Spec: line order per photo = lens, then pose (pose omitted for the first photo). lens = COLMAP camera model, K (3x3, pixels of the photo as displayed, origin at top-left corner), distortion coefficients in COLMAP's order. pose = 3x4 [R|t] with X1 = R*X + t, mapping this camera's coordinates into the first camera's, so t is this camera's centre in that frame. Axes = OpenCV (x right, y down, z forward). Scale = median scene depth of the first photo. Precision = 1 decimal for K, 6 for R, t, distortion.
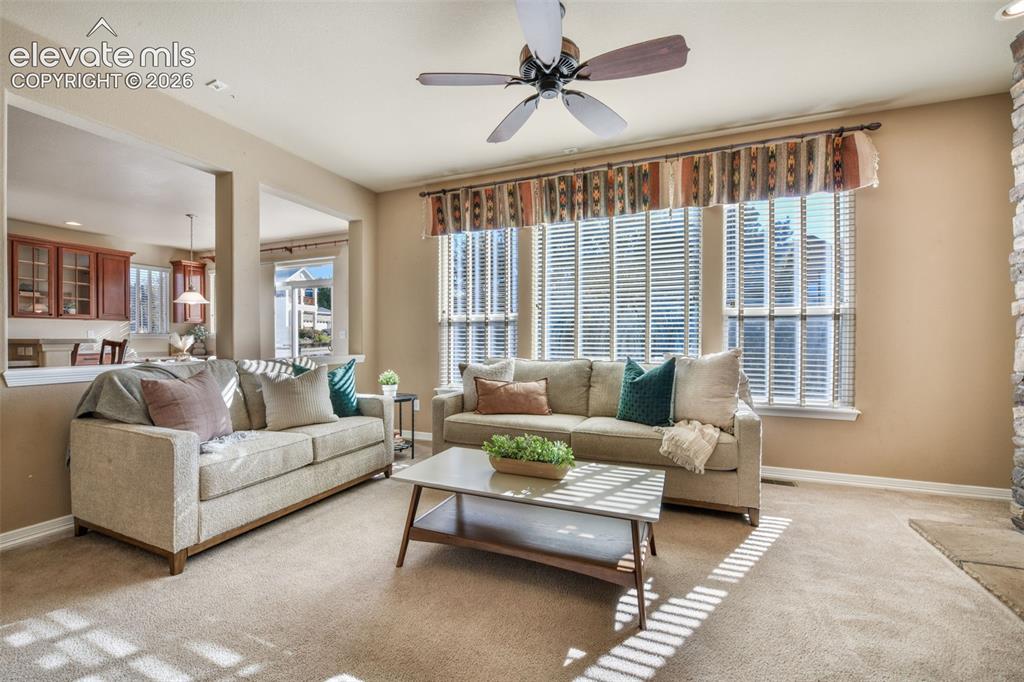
lens RADIAL K [[415.5, 0, 512.0], [0, 415.5, 341.0], [0, 0, 1]] dist [-0.018526, 0.000024]
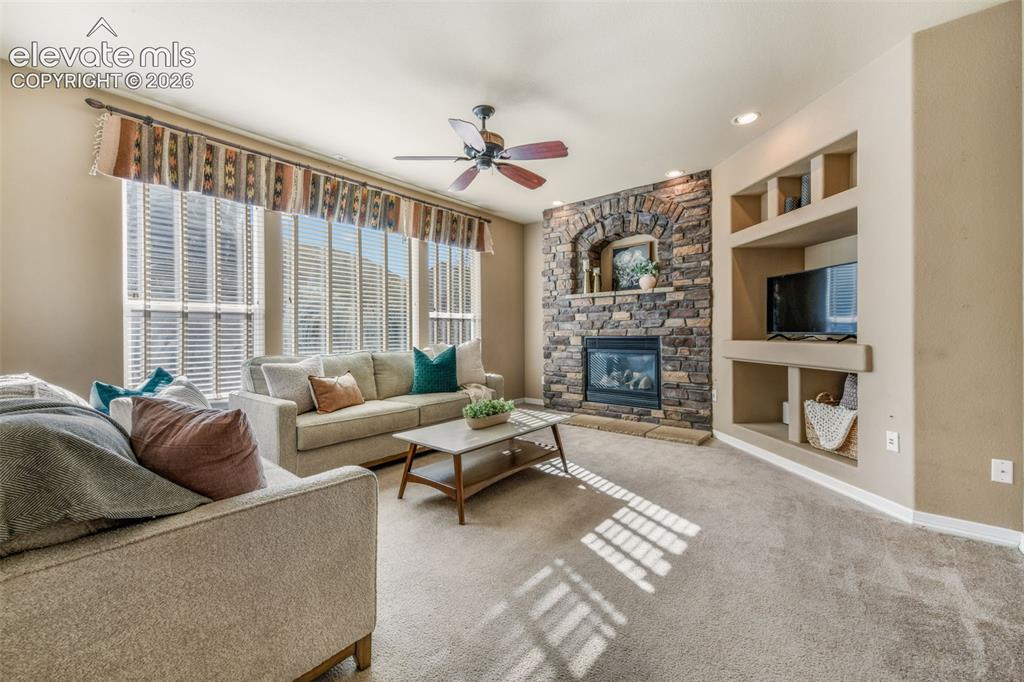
lens RADIAL K [[407.3, 0, 496.6], [0, 407.3, 334.8], [0, 0, 1]] dist [-0.017224, 0.000138]
pose [[0.326748, -0.001572, 0.945110, -0.697208], [0.009998, 0.999948, -0.001794, 0.003208], [-0.945059, 0.010036, 0.326747, 0.275837]]
